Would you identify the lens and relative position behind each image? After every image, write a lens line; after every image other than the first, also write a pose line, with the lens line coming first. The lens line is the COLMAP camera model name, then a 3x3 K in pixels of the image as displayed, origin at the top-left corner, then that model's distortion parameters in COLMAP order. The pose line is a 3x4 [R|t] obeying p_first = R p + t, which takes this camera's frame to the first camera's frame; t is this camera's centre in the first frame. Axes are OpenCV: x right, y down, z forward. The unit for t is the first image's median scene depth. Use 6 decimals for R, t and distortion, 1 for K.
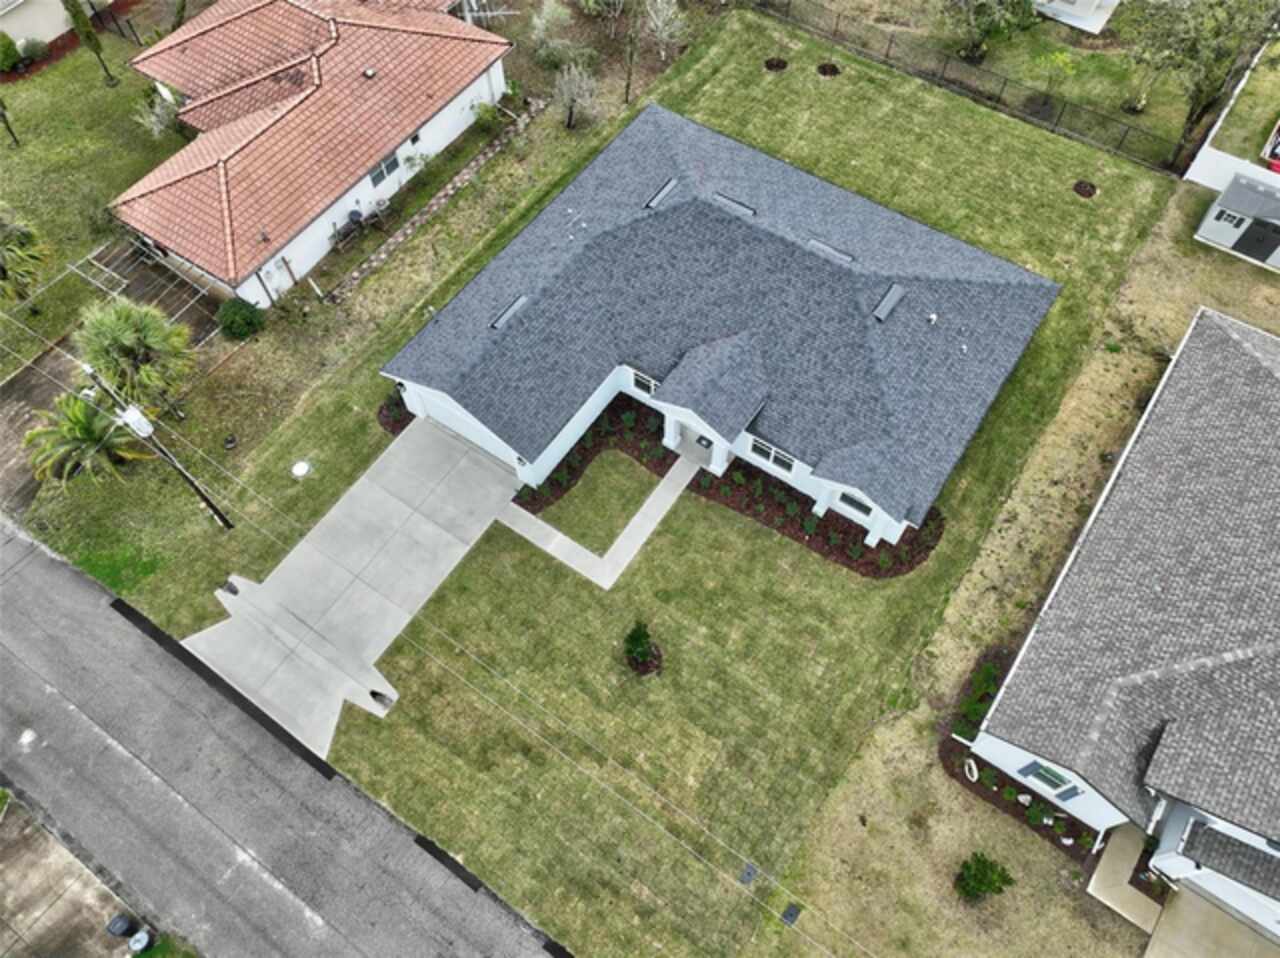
lens RADIAL K [[897.8, 0, 640.0], [0, 897.8, 479.0], [0, 0, 1]] dist [0.002943, 0.003226]
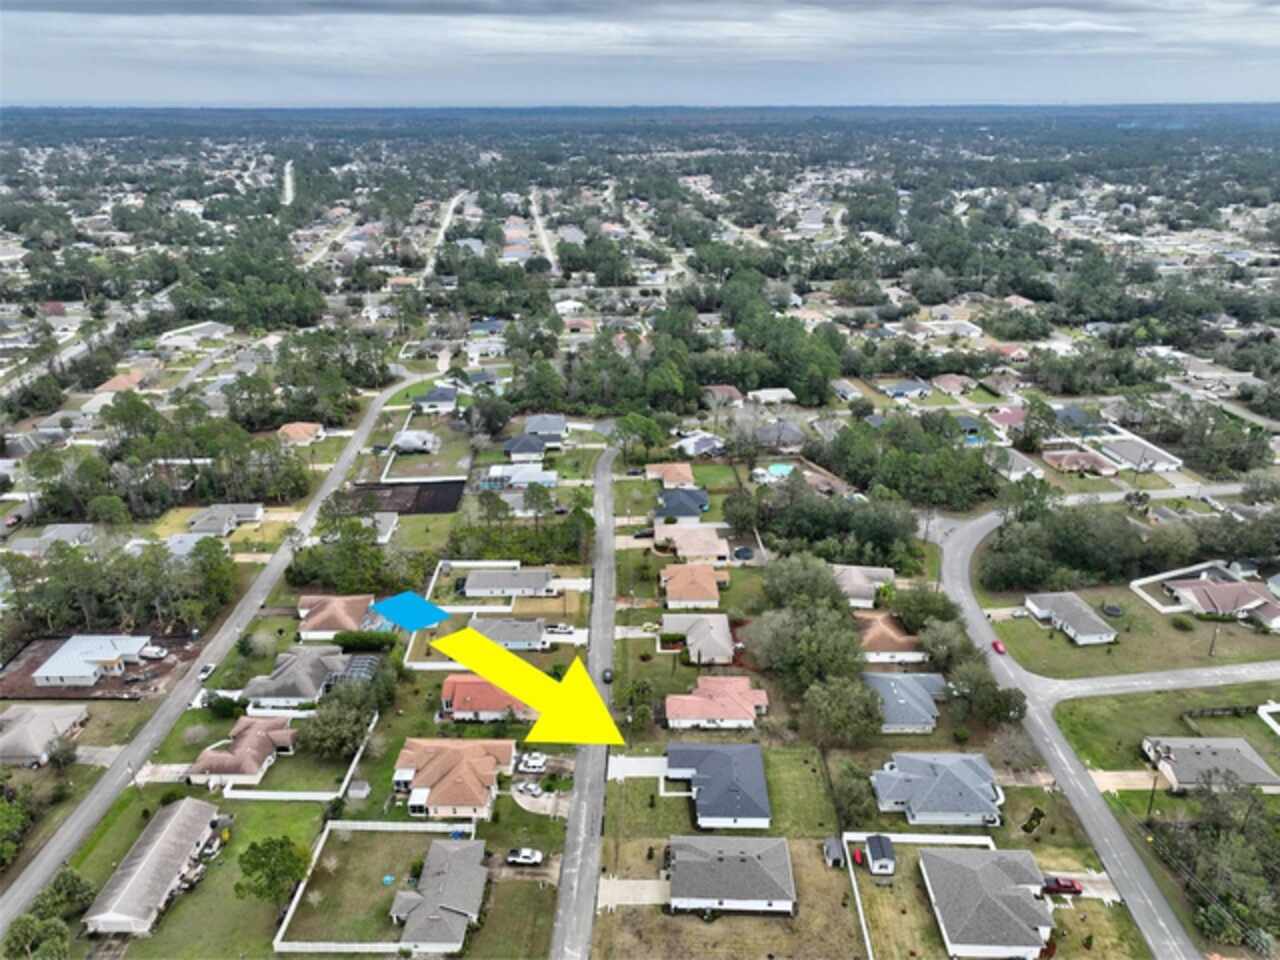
lens RADIAL K [[893.6, 0, 640.0], [0, 893.6, 480.0], [0, 0, 1]] dist [0.003453, 0.003562]
pose [[0.550415, 0.343662, -0.760881, 2.906619], [-0.729917, 0.640491, -0.238729, 0.245396], [0.405295, 0.686780, 0.603381, -3.106631]]
